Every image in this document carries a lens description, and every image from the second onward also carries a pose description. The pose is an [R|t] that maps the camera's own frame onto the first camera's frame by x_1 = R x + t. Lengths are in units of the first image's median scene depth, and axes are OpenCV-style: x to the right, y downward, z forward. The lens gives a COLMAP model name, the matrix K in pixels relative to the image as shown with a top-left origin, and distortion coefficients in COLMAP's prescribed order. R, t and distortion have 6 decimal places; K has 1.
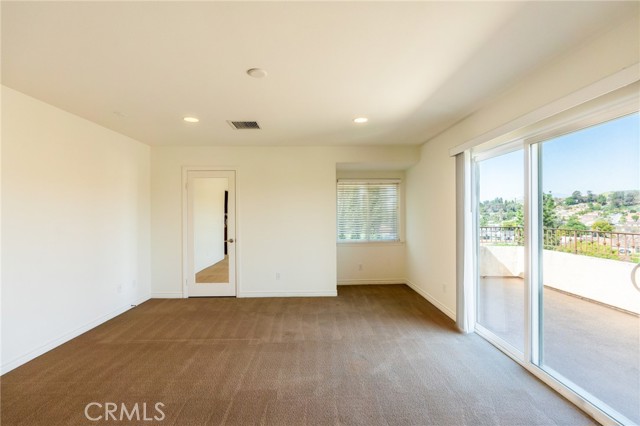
lens RADIAL K [[287.2, 0, 318.2], [0, 287.2, 212.9], [0, 0, 1]] dist [-0.015927, 0.009731]
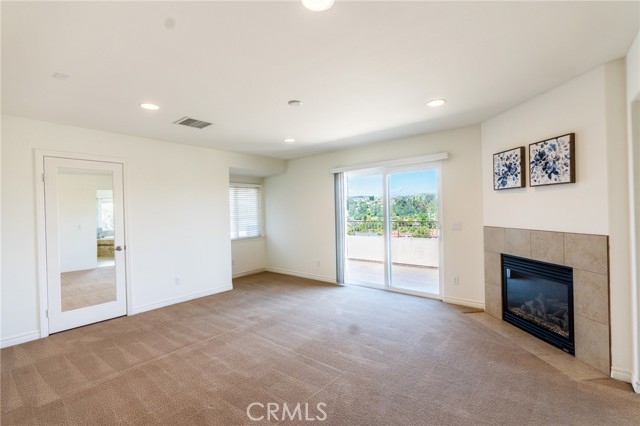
lens RADIAL K [[287.2, 0, 318.2], [0, 287.2, 212.9], [0, 0, 1]] dist [-0.015927, 0.009731]
pose [[0.663612, -0.014082, 0.747945, -0.668368], [0.019658, 0.999806, 0.001383, 0.005219], [-0.747819, 0.013785, 0.663760, 0.032439]]
